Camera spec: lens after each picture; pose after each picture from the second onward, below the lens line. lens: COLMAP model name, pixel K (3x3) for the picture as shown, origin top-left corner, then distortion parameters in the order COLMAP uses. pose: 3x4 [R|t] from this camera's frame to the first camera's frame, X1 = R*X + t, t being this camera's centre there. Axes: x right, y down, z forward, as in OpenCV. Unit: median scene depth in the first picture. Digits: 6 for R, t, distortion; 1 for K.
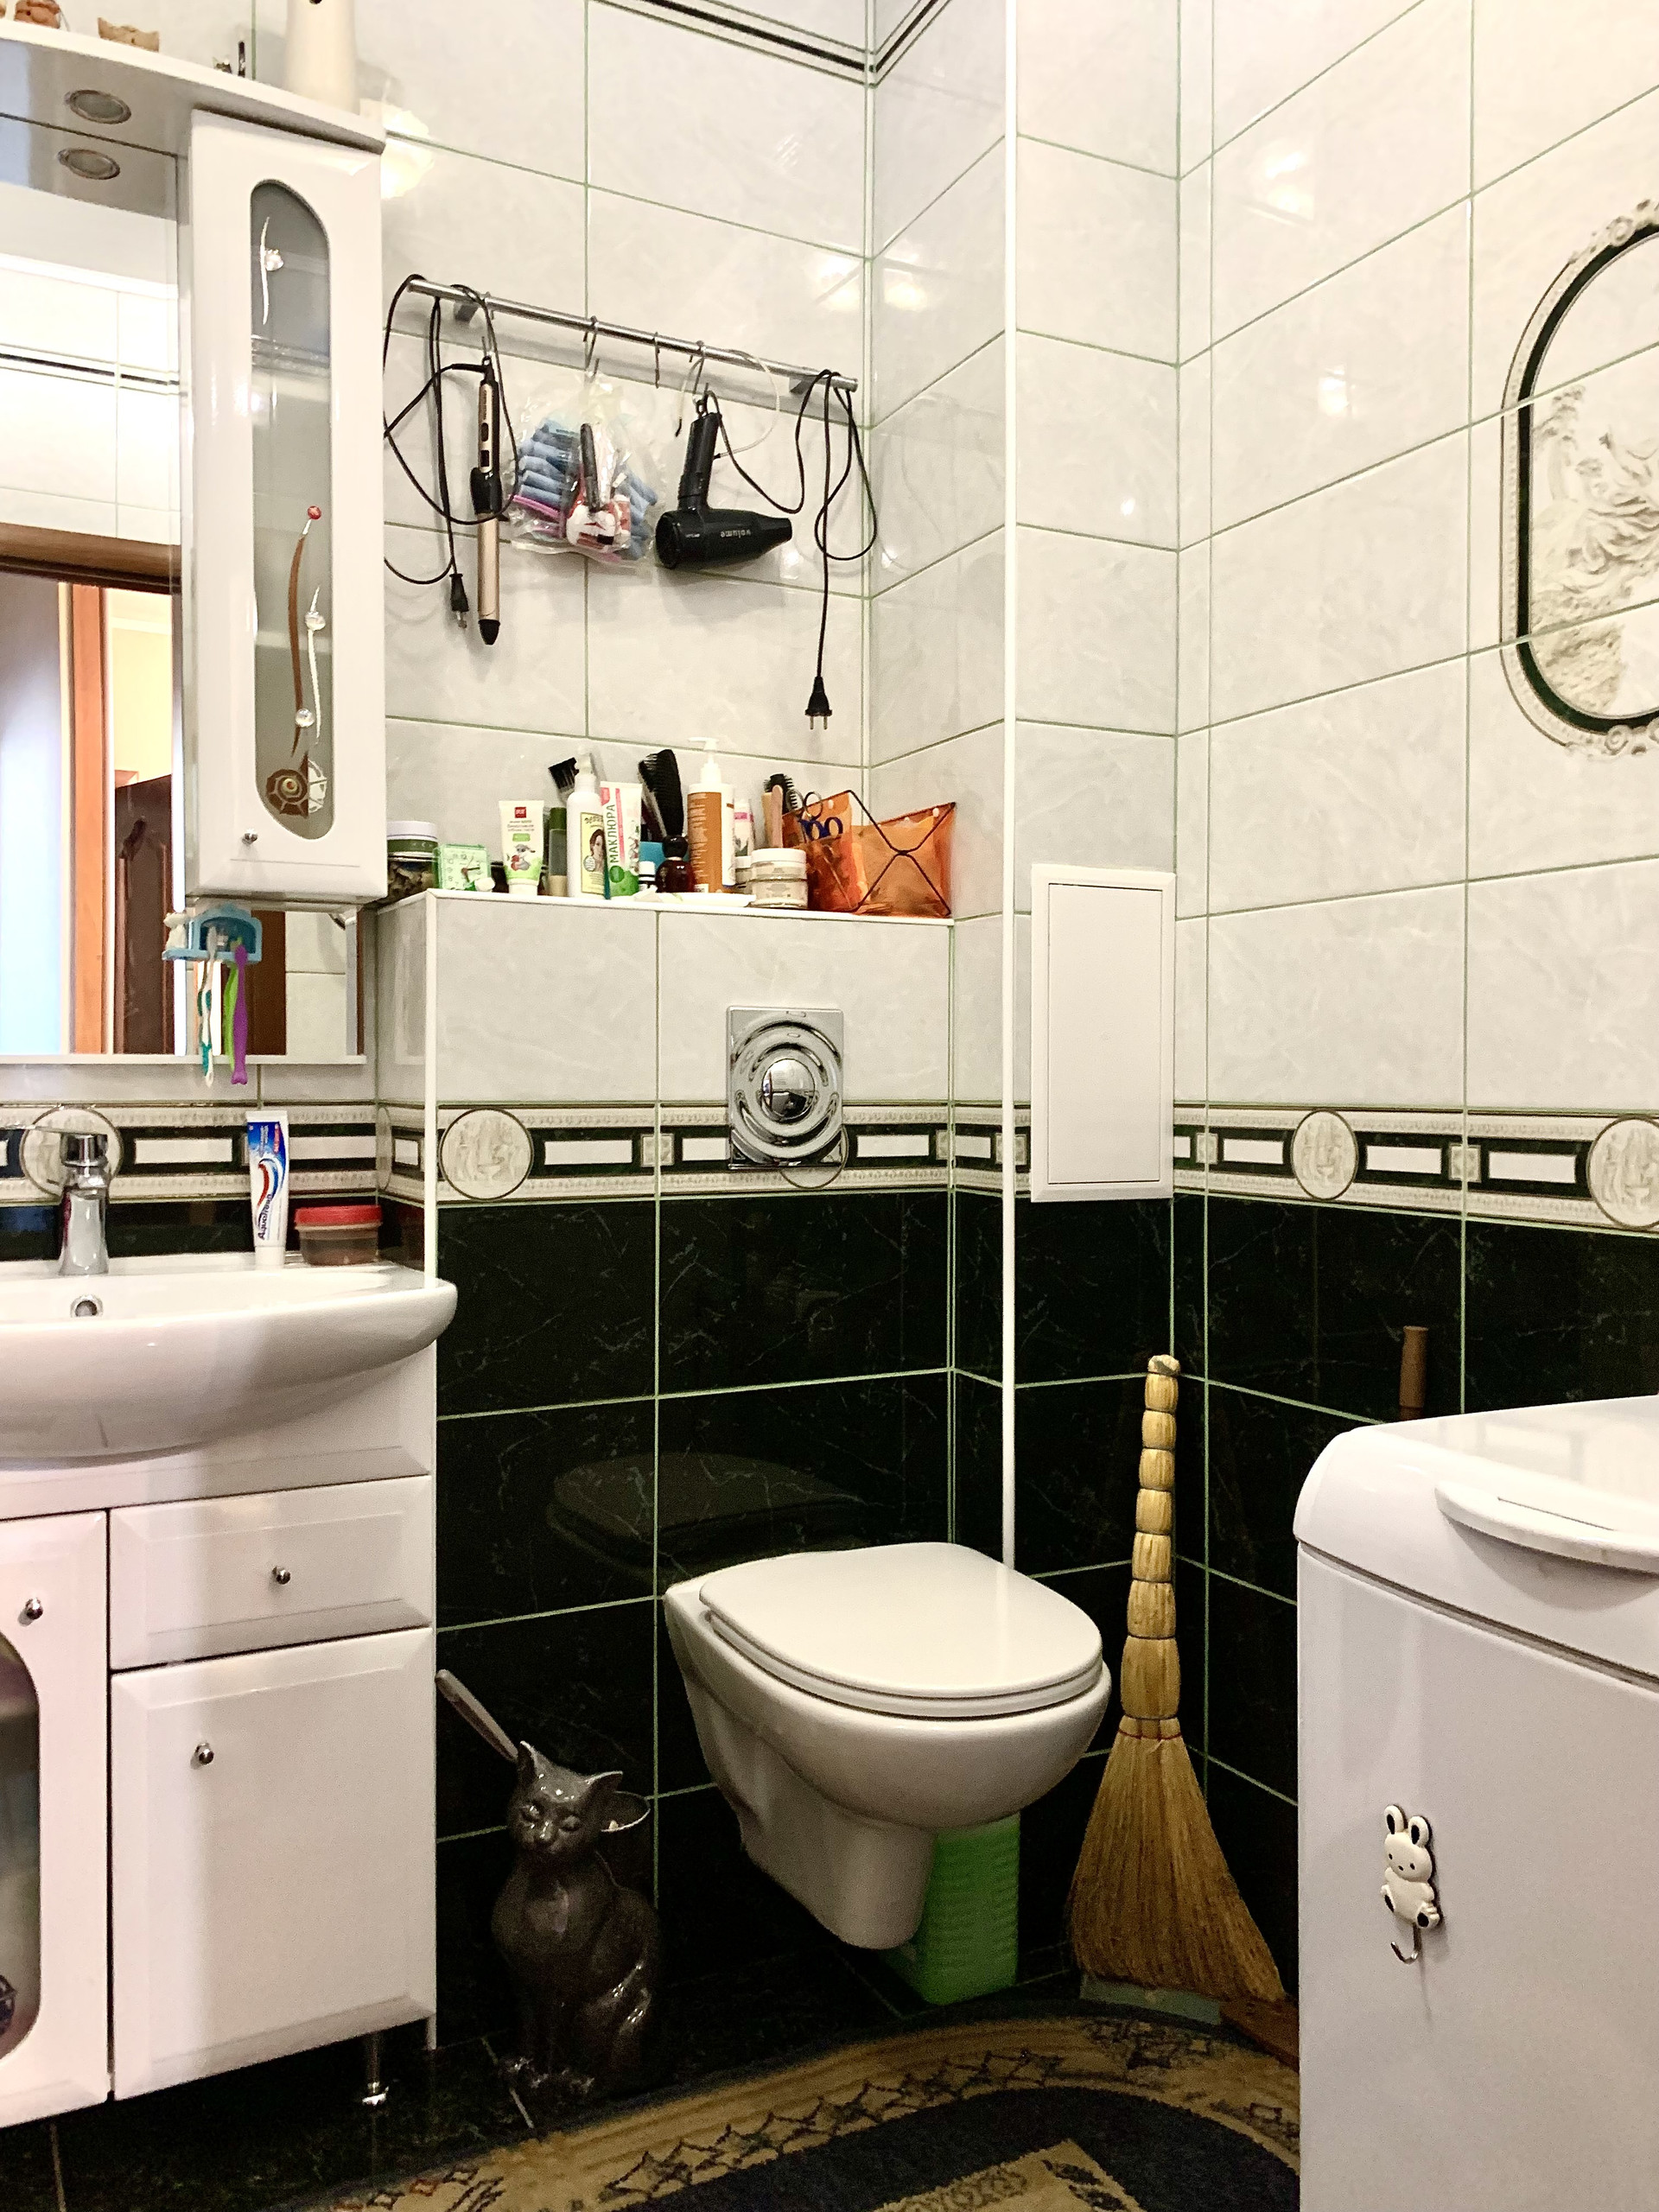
lens RADIAL K [[1691.3, 0, 829.5], [0, 1691.3, 1106.0], [0, 0, 1]] dist [-0.007822, -0.000997]
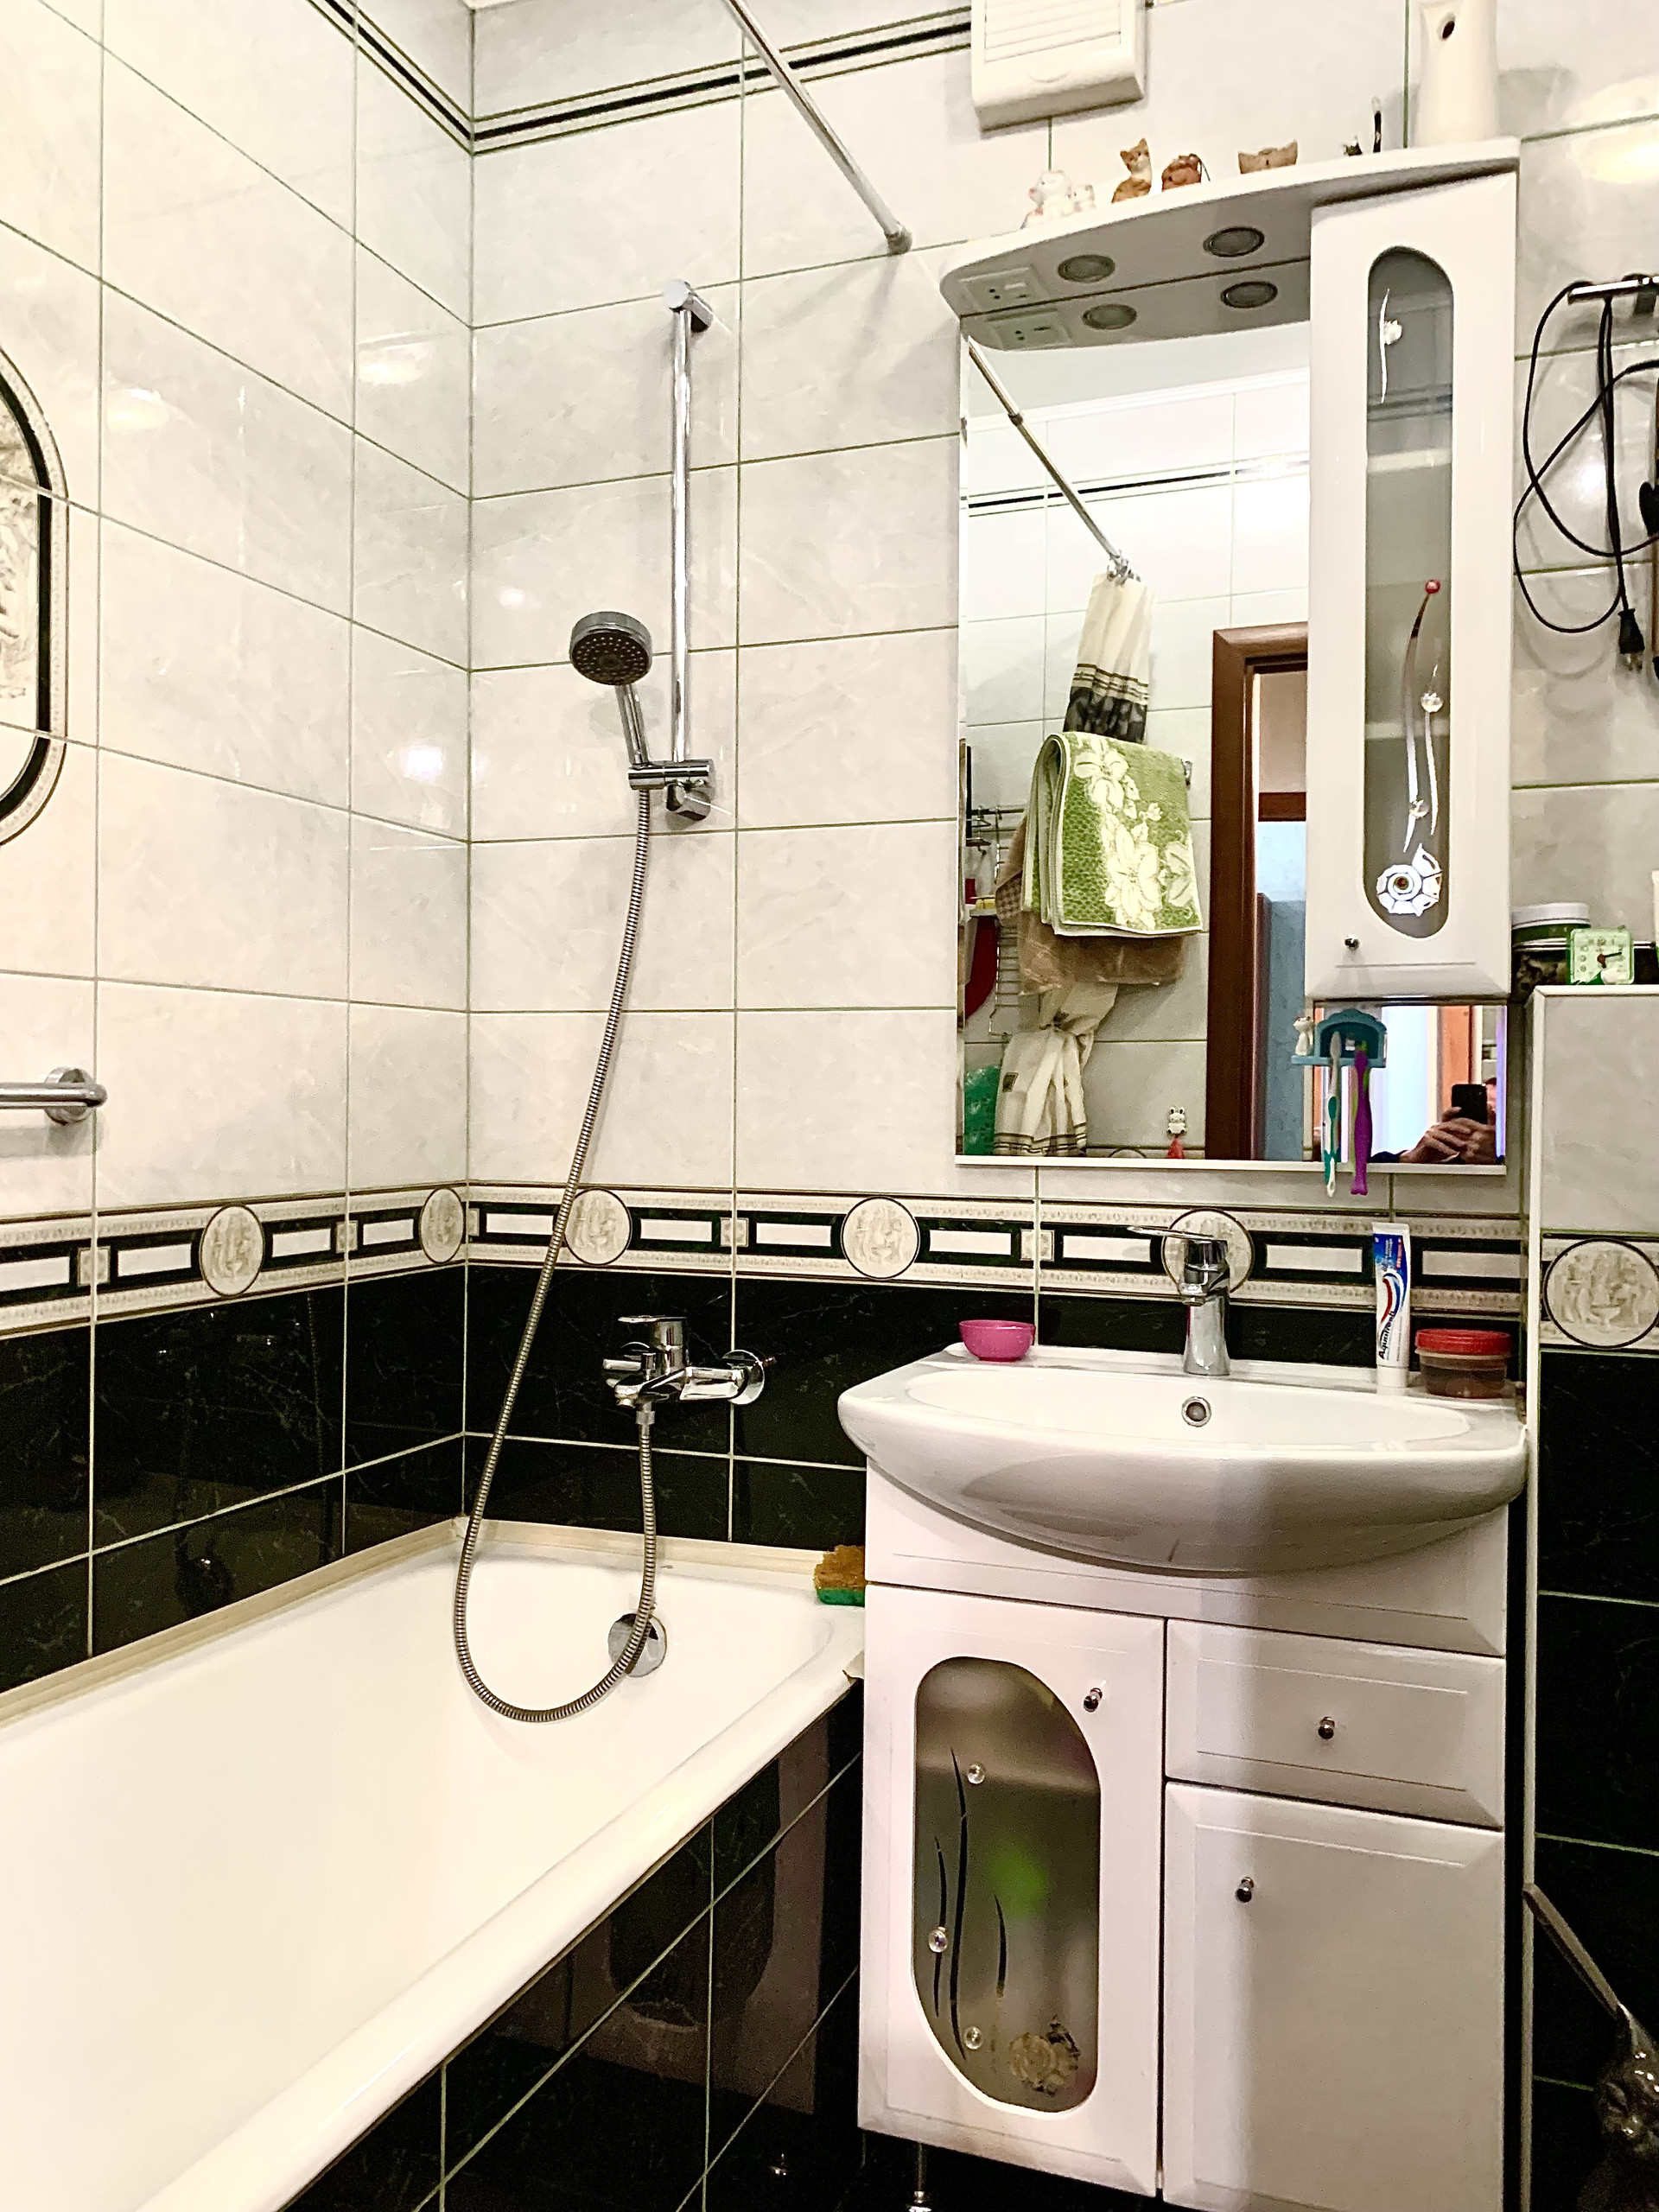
lens RADIAL K [[1654.9, 0, 829.5], [0, 1654.9, 1106.0], [0, 0, 1]] dist [0.007921, -0.021218]
pose [[0.658027, 0.006349, -0.752967, 0.163383], [-0.017096, 0.999833, -0.006510, -0.052432], [0.752800, 0.017157, 0.658026, 0.151936]]
